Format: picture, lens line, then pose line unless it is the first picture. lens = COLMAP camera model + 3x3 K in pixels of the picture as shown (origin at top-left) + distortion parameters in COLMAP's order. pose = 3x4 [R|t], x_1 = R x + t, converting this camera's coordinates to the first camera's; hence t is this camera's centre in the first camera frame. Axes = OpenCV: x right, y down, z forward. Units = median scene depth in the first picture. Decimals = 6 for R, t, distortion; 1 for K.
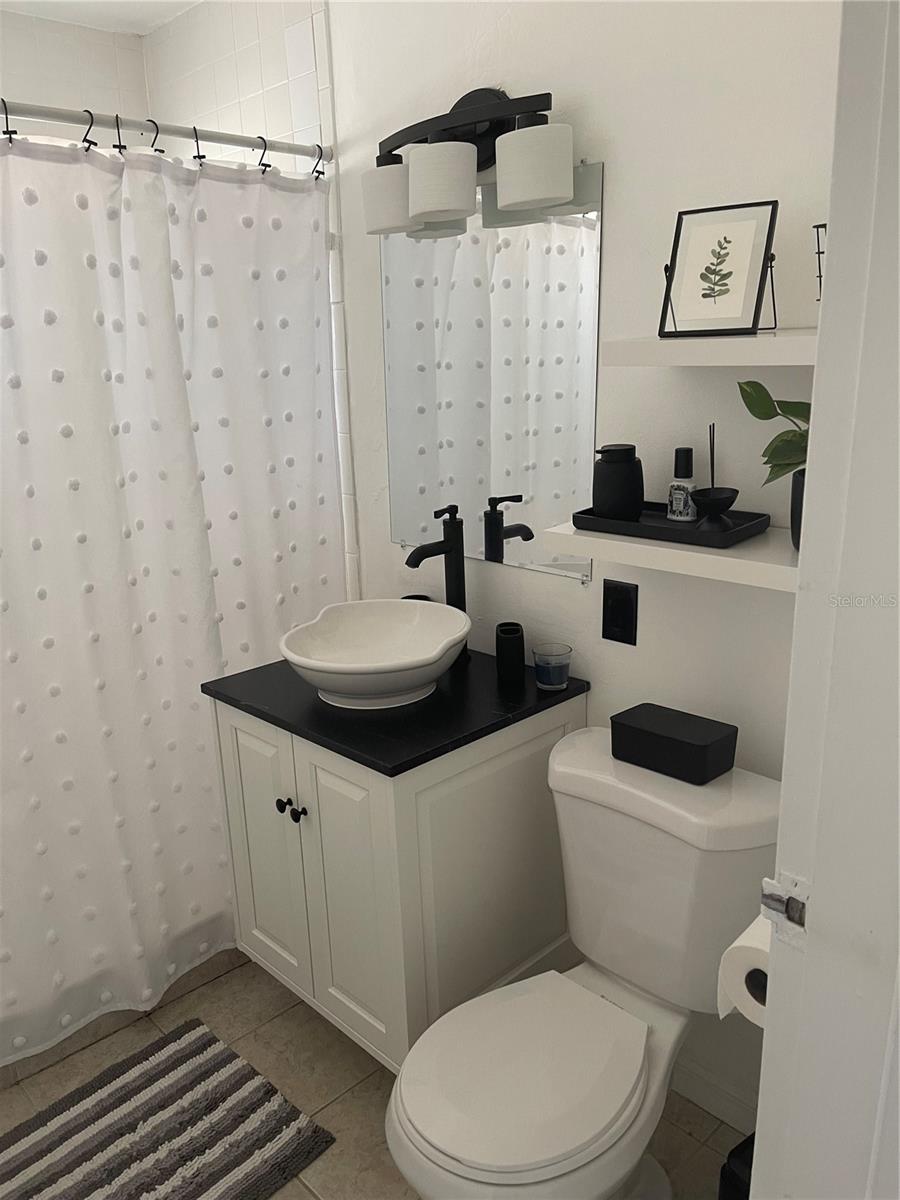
lens RADIAL K [[903.6, 0, 445.8], [0, 903.6, 610.0], [0, 0, 1]] dist [0.072278, -0.094829]
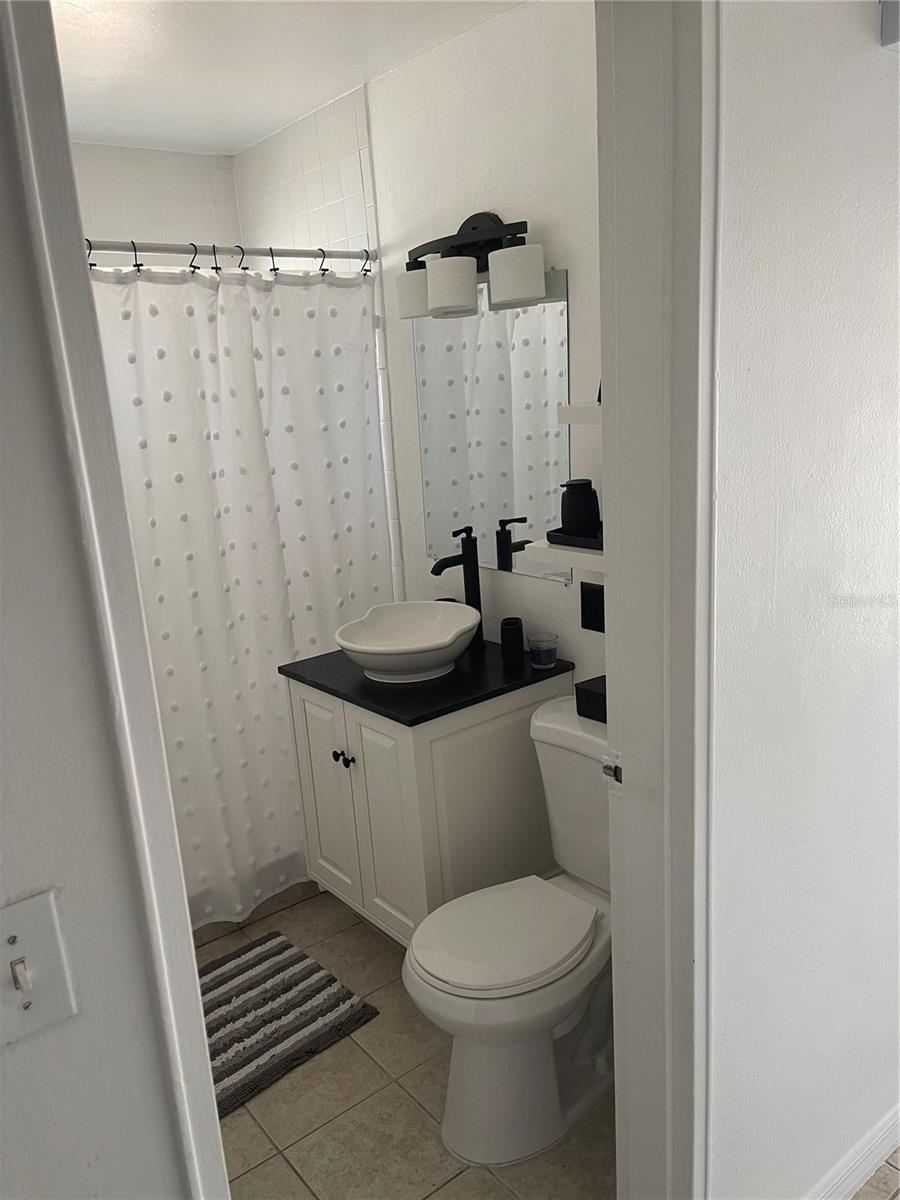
lens RADIAL K [[903.6, 0, 445.8], [0, 903.6, 610.0], [0, 0, 1]] dist [0.072278, -0.094829]
pose [[0.995286, -0.010530, -0.096415, 0.098459], [0.008779, 0.999789, -0.018569, 0.026052], [0.096590, 0.017635, 0.995168, -0.277929]]
